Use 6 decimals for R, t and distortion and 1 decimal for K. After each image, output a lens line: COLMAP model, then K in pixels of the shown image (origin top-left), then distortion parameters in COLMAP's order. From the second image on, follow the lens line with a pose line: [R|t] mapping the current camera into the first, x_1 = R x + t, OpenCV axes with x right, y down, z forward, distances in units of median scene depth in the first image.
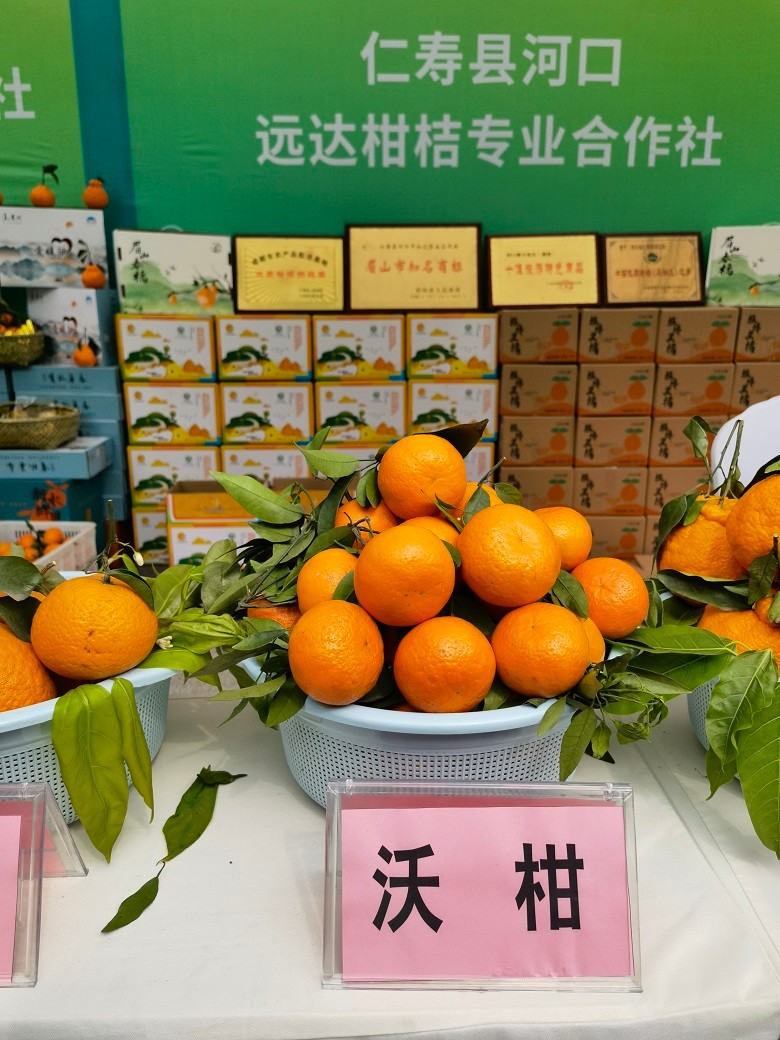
lens RADIAL K [[759.5, 0, 390.0], [0, 759.5, 520.0], [0, 0, 1]] dist [0.130447, -0.203222]
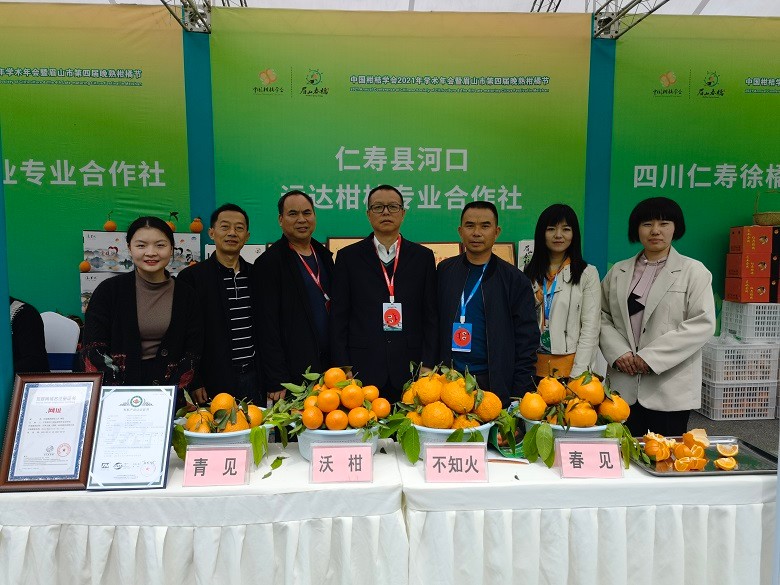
lens RADIAL K [[598.7, 0, 384.3], [0, 598.7, 290.7], [0, 0, 1]] dist [0.078142, -0.067134]
pose [[0.999561, 0.000489, 0.029632, 0.040675], [0.004896, 0.983399, -0.181391, 0.013298], [-0.029229, 0.181457, 0.982964, -0.439646]]
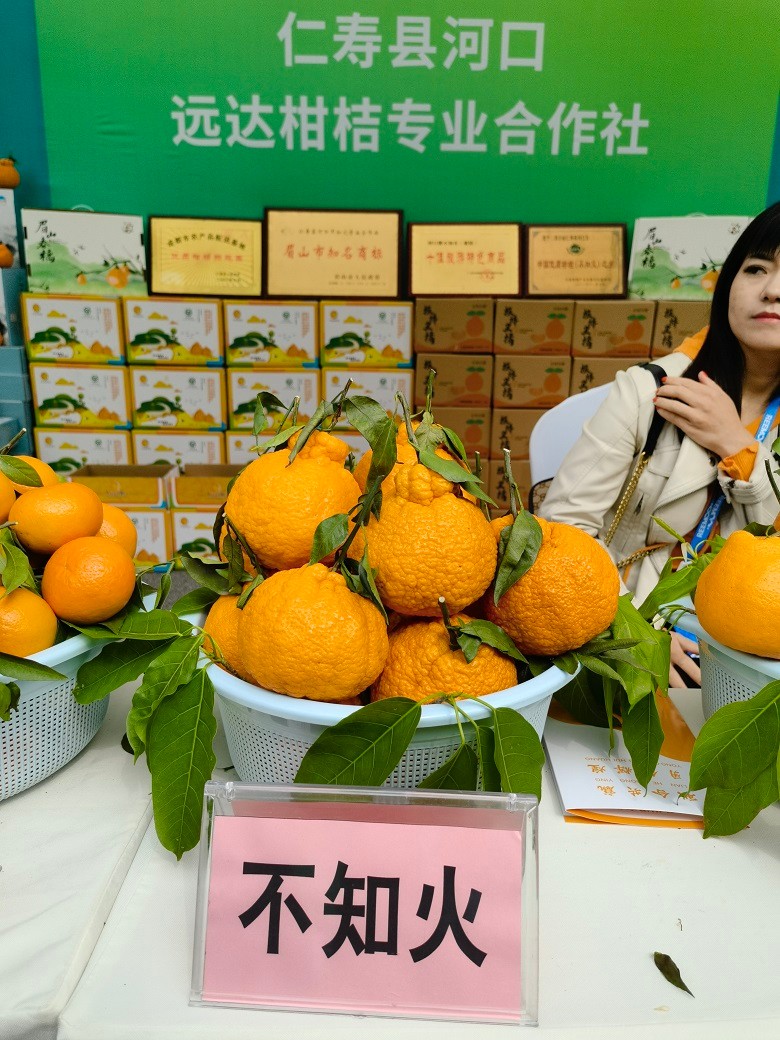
lens RADIAL K [[759.5, 0, 390.0], [0, 759.5, 520.0], [0, 0, 1]] dist [0.130447, -0.203222]
pose [[0.999639, 0.023595, -0.012830, 0.129671], [-0.023482, 0.999685, 0.008864, 0.002523], [0.013036, -0.008560, 0.999878, 0.013497]]
